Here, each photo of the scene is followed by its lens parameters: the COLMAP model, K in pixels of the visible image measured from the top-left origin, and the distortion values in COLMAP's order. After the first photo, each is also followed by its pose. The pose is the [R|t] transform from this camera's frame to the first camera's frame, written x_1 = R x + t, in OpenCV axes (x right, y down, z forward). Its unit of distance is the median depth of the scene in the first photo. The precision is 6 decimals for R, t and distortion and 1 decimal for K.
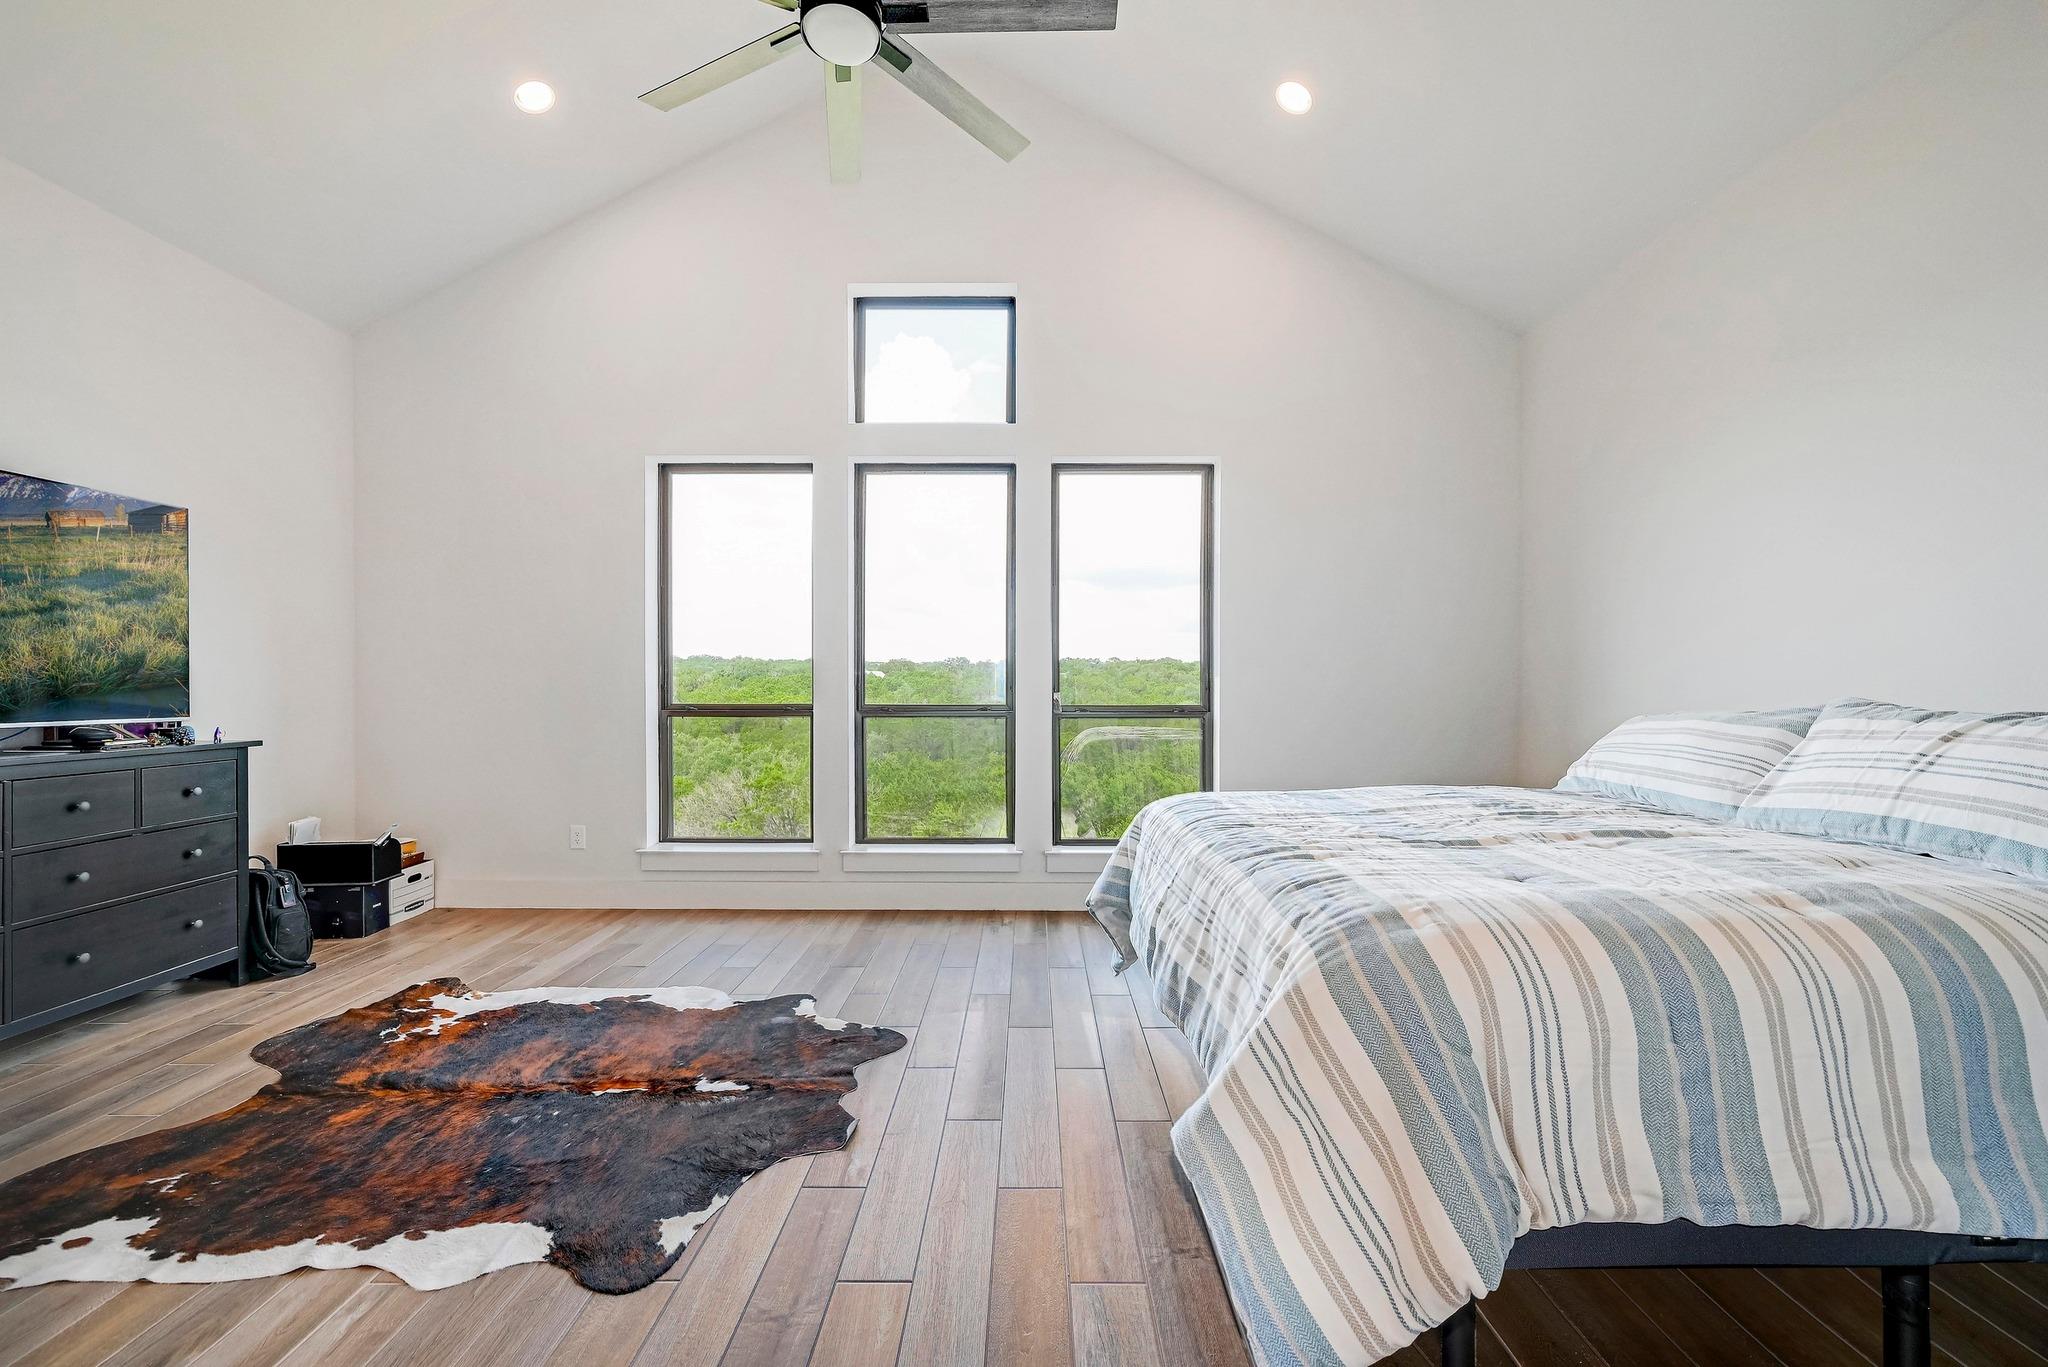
lens RADIAL K [[801.3, 0, 1025.6], [0, 801.3, 681.7], [0, 0, 1]] dist [0.001355, -0.000186]
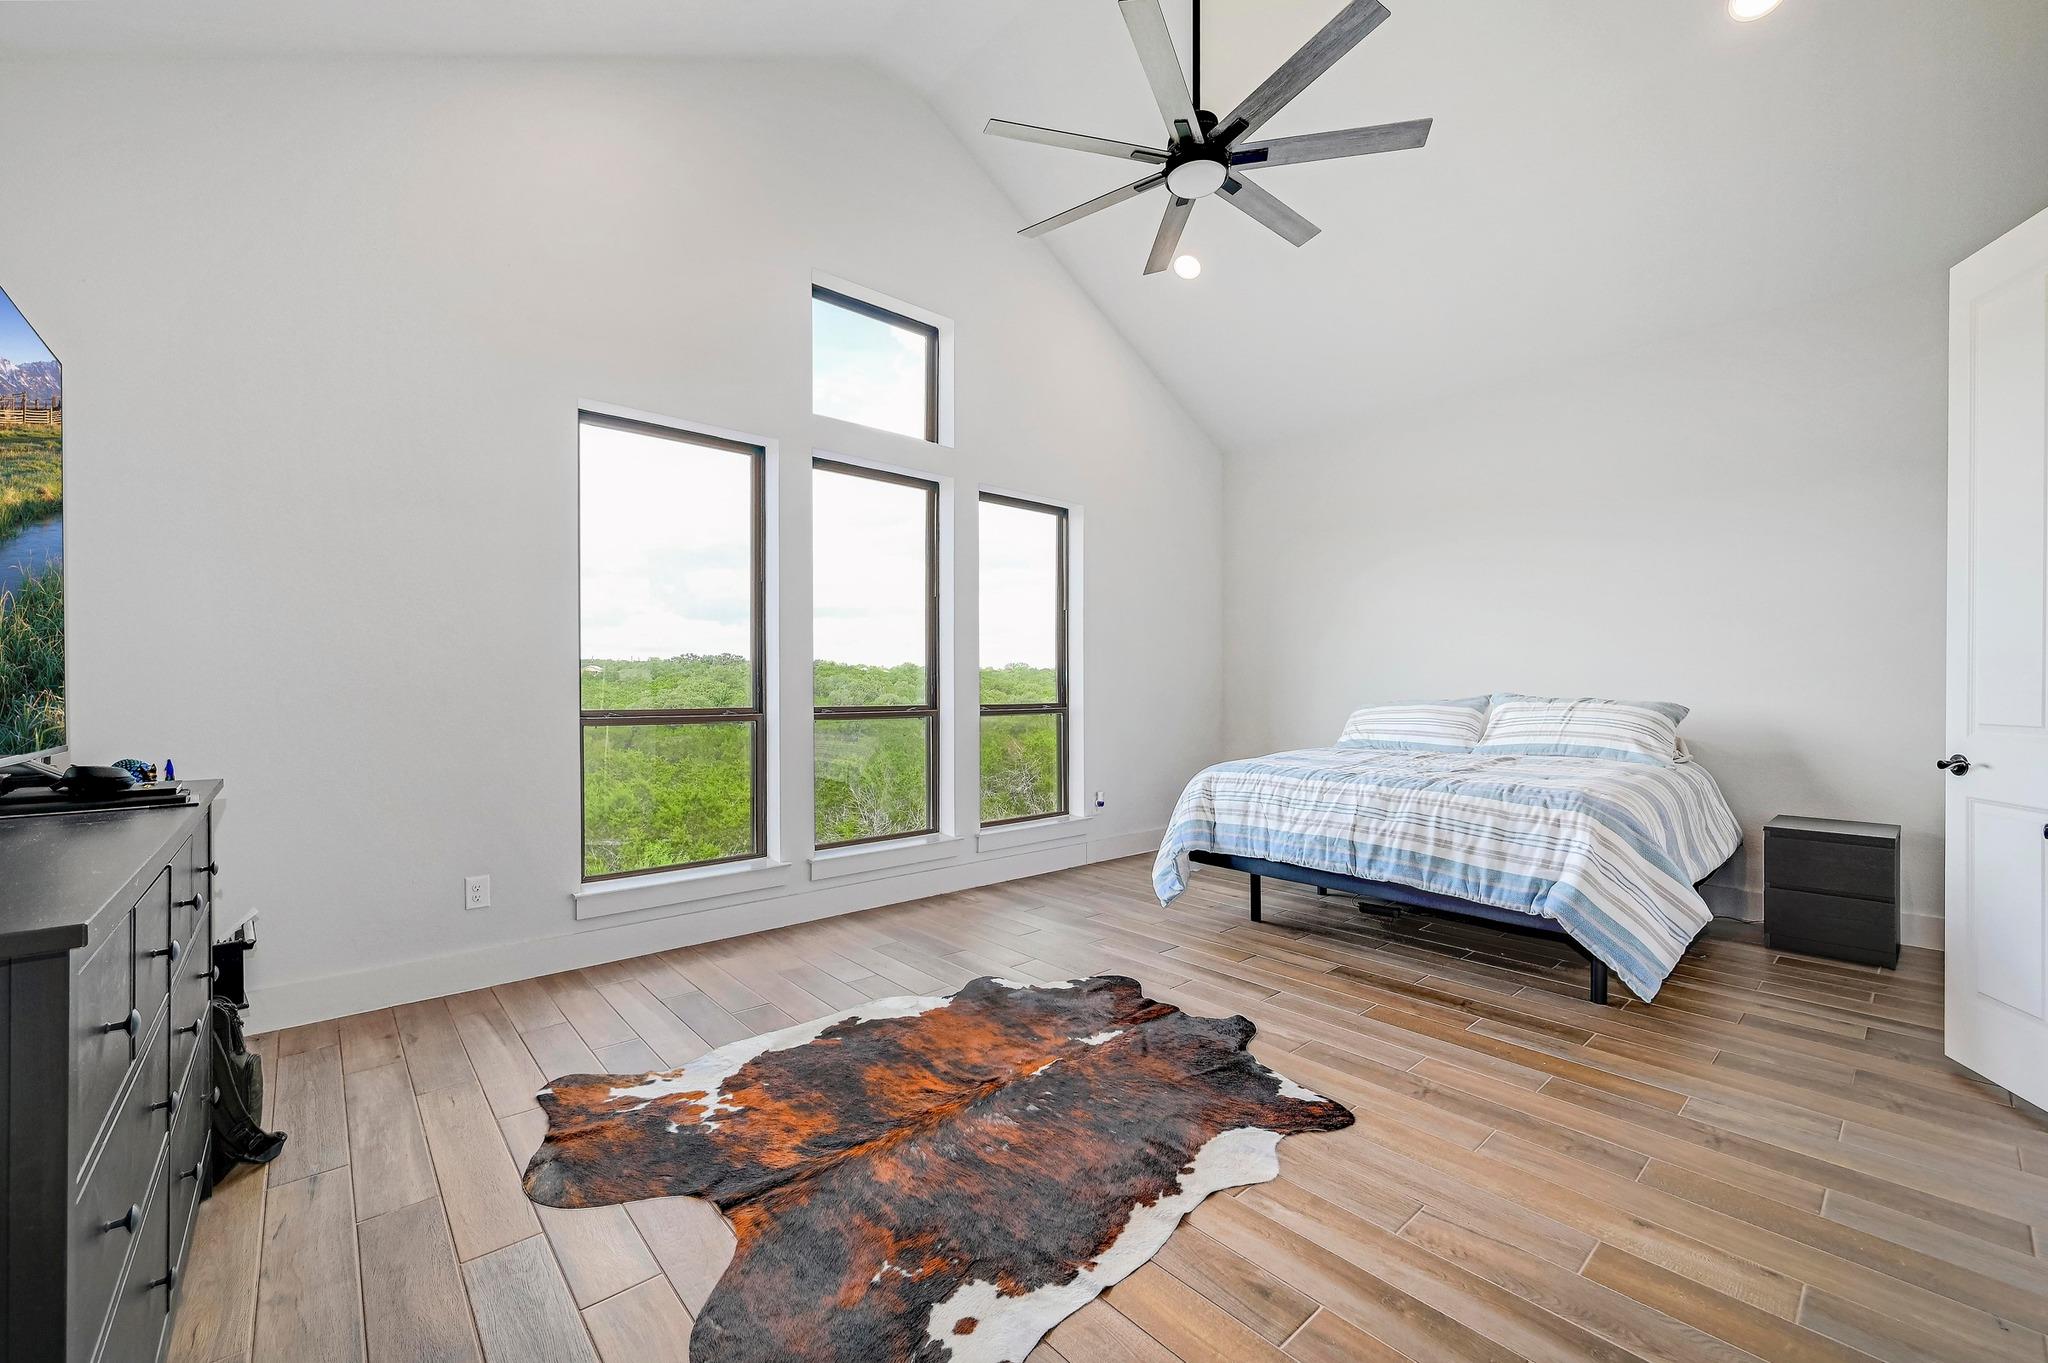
lens RADIAL K [[813.0, 0, 985.7], [0, 813.0, 687.0], [0, 0, 1]] dist [0.001921, 0.000017]
pose [[0.758555, -0.002460, 0.651605, -0.947150], [-0.001833, 0.999981, 0.005909, -0.002971], [-0.651607, -0.005677, 0.758536, 0.170664]]
